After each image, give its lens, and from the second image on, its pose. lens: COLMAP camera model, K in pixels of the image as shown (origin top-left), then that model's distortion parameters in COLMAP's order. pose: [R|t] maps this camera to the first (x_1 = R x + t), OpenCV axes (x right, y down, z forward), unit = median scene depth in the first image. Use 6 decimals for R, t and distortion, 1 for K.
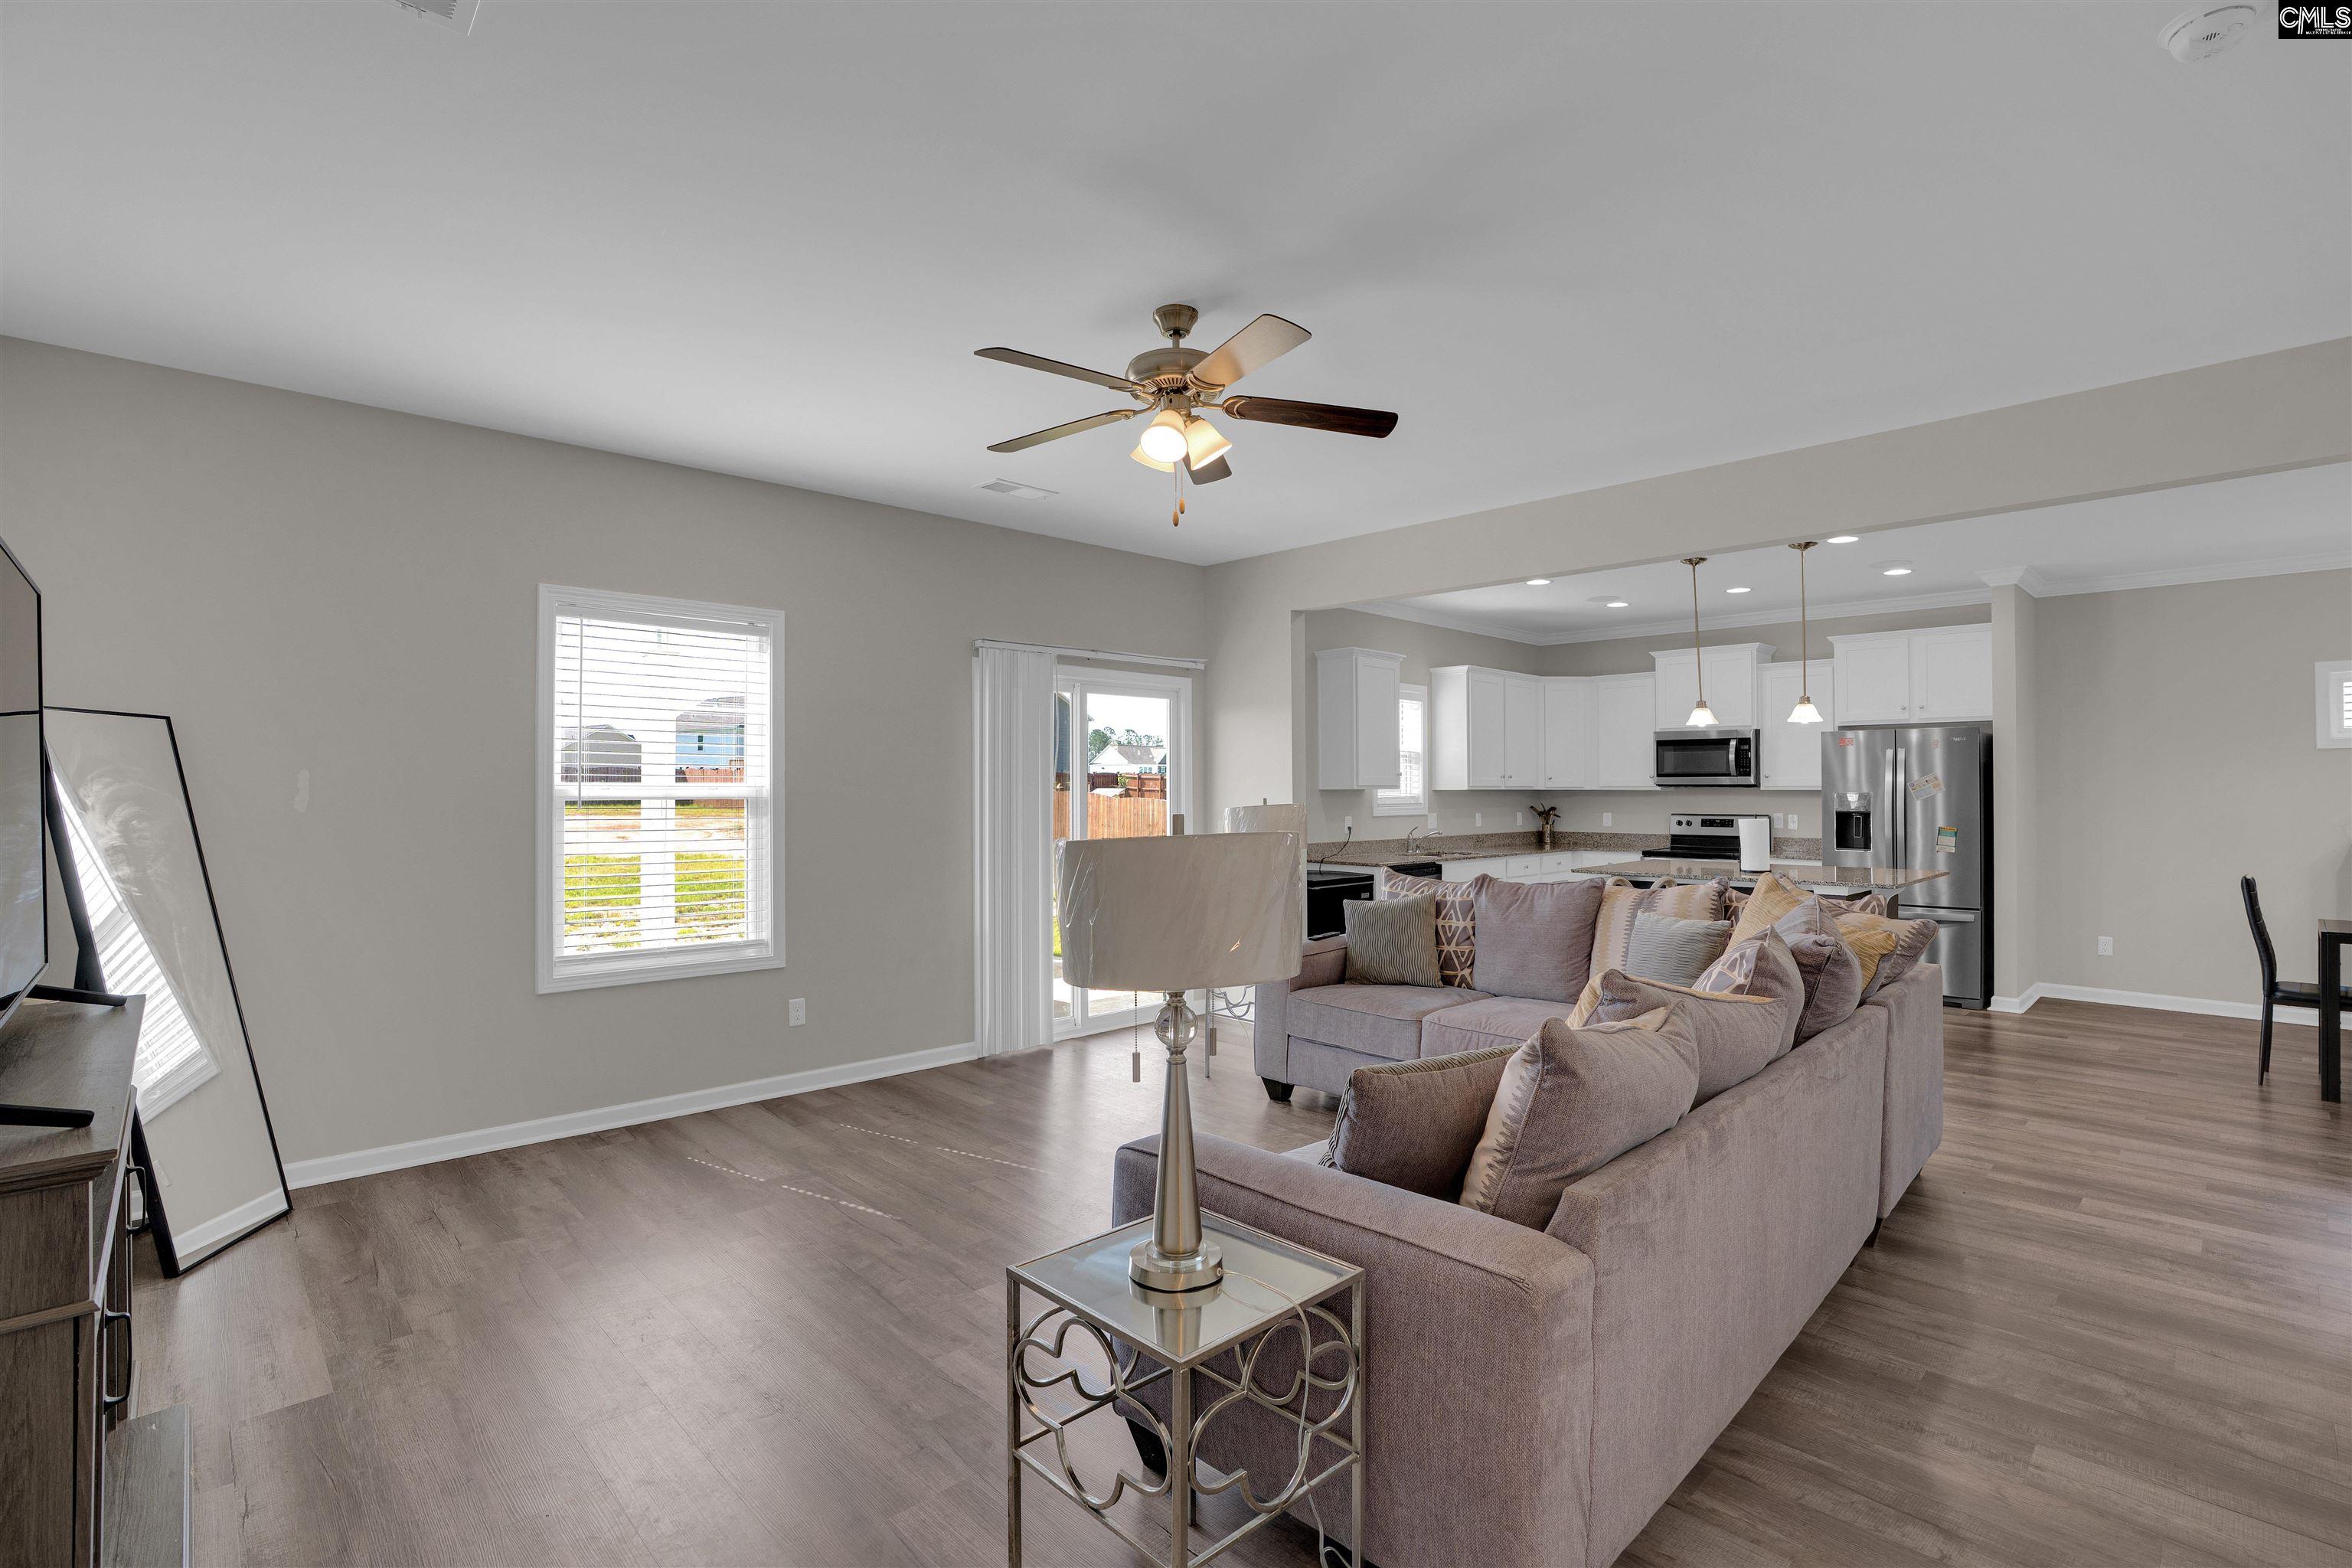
lens RADIAL K [[1090.0, 0, 1176.4], [0, 1090.0, 777.1], [0, 0, 1]] dist [-0.061743, 0.023046]
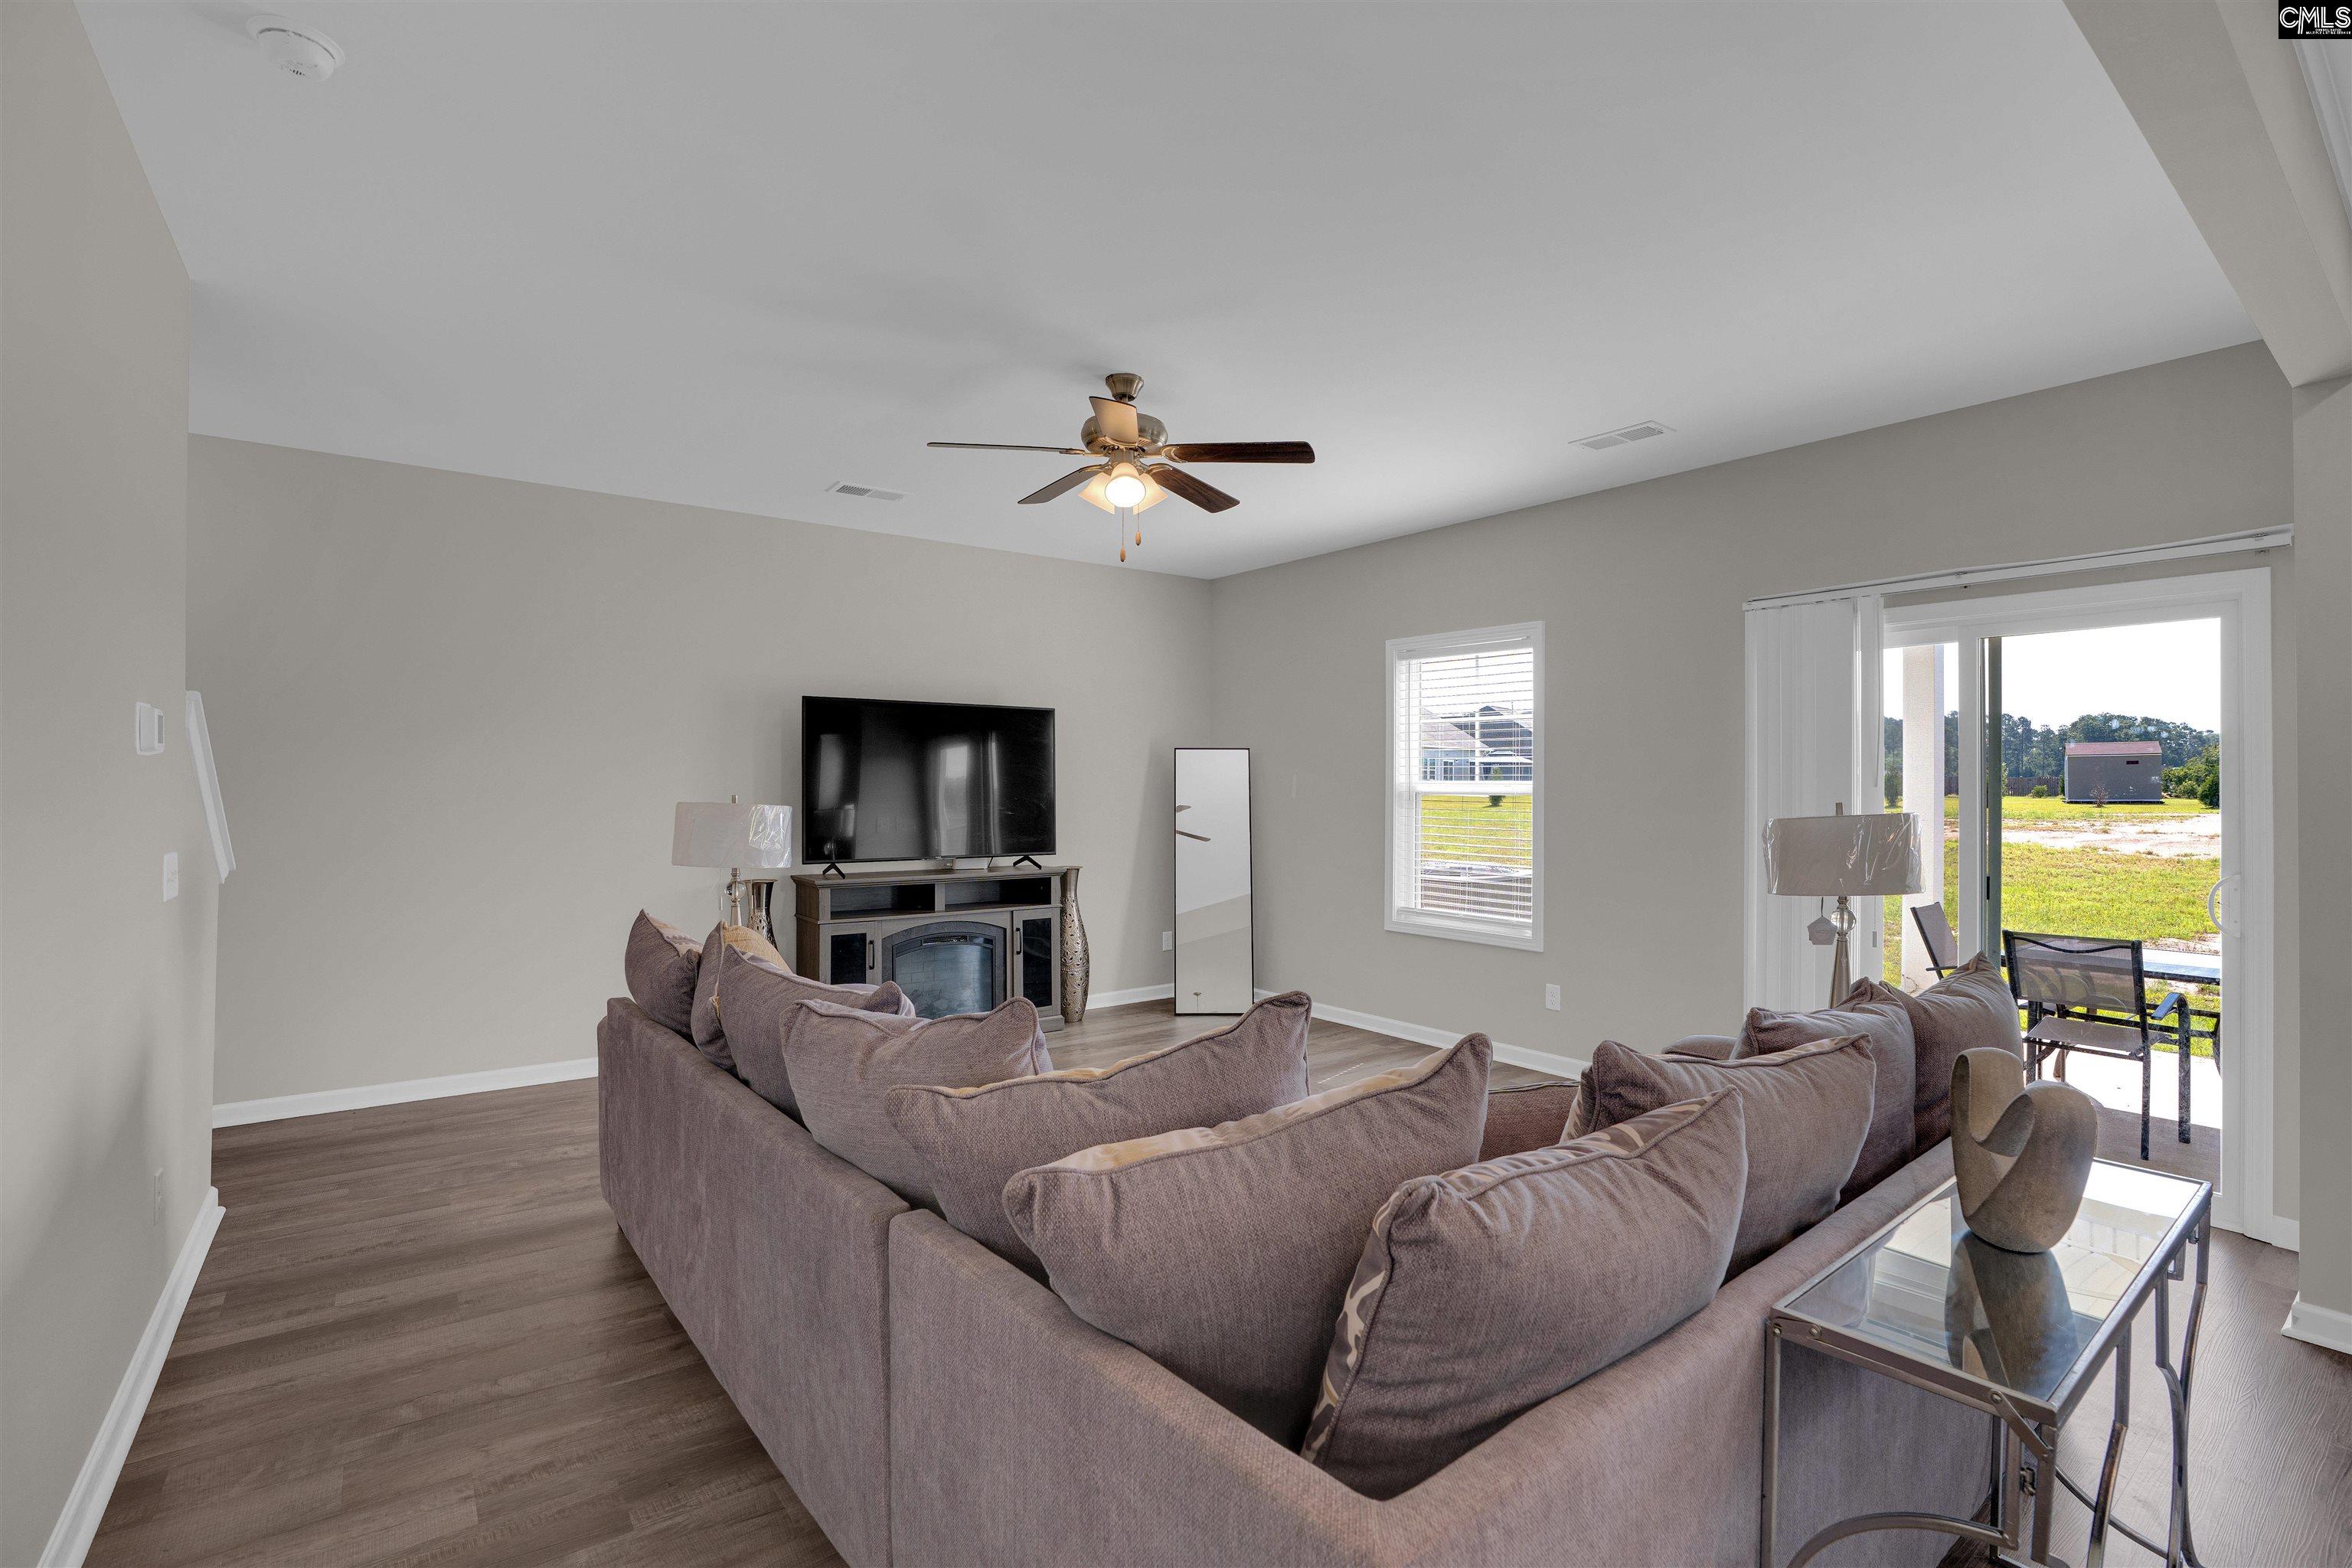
lens RADIAL K [[1090.0, 0, 1176.4], [0, 1090.0, 777.1], [0, 0, 1]] dist [-0.061743, 0.023046]
pose [[-0.120805, -0.009739, -0.992629, 0.507409], [0.003104, 0.999943, -0.010189, 0.007506], [0.992671, -0.004312, -0.120768, 0.526138]]
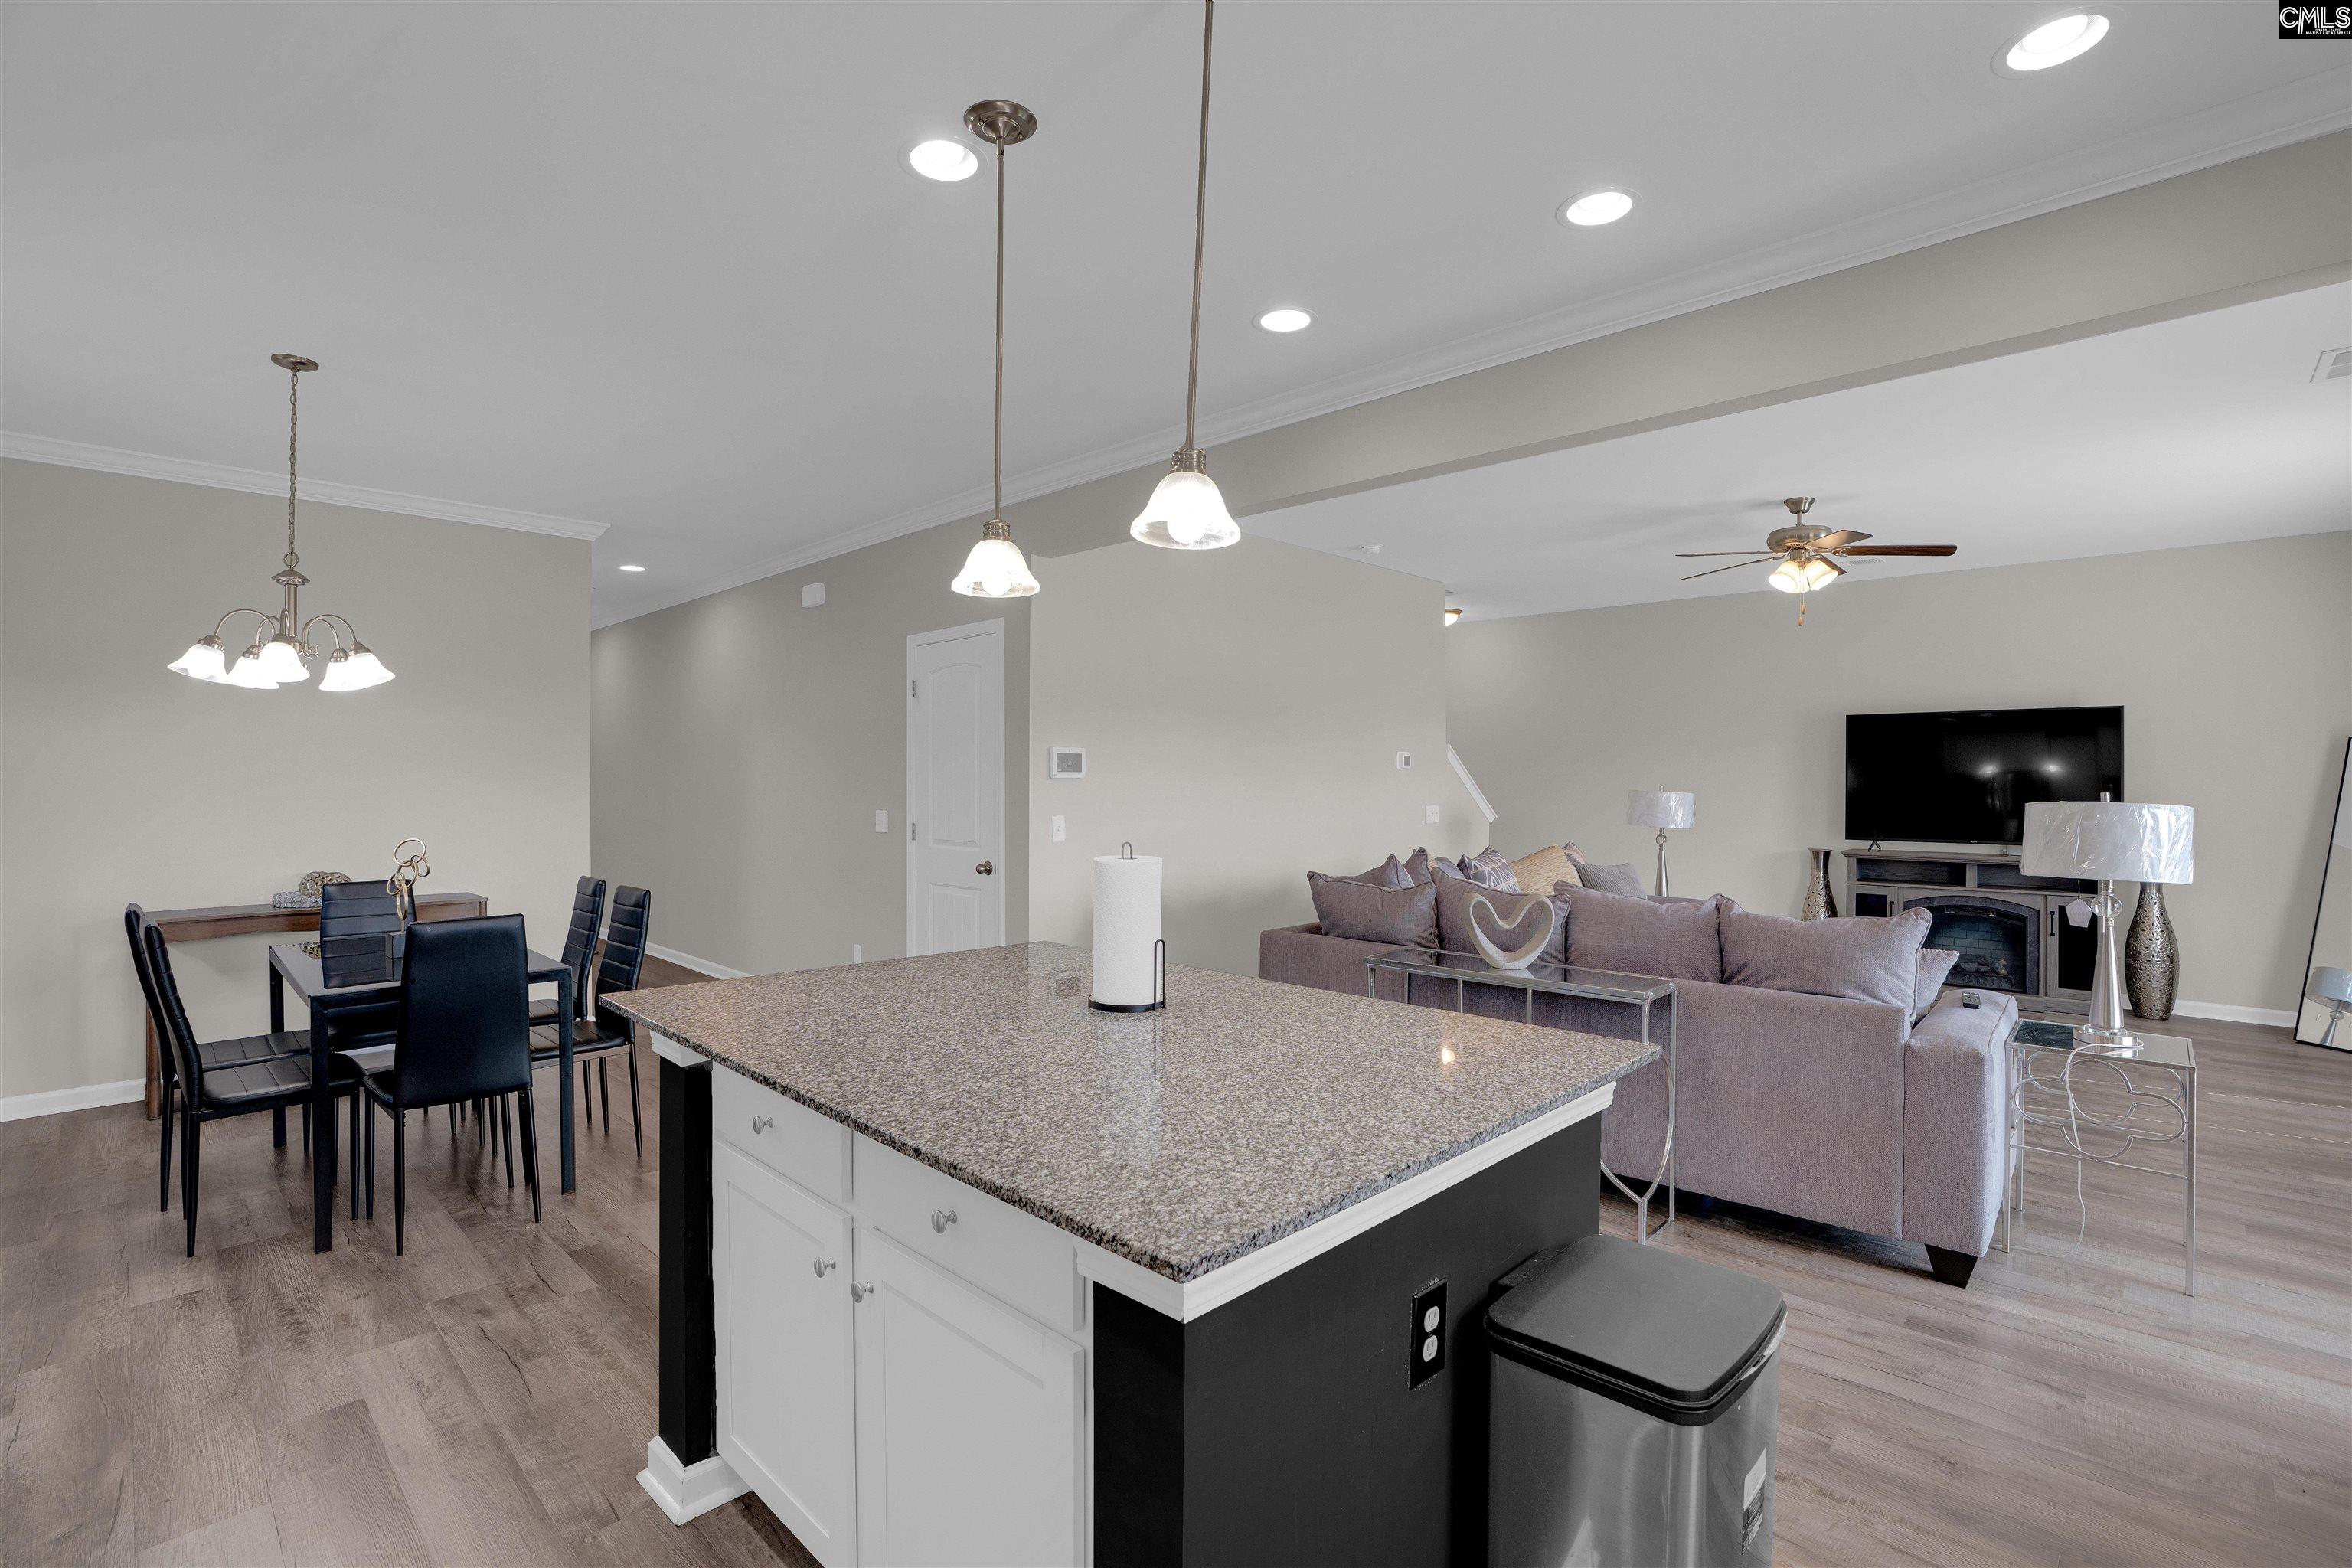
lens RADIAL K [[1056.0, 0, 1176.0], [0, 1056.0, 784.0], [0, 0, 1]] dist [-0.036967, 0.000030]
pose [[-0.999594, -0.000283, -0.028481, 0.450405], [-0.000119, 0.999983, -0.005761, 0.013011], [0.028482, -0.005755, -0.999578, 1.145054]]
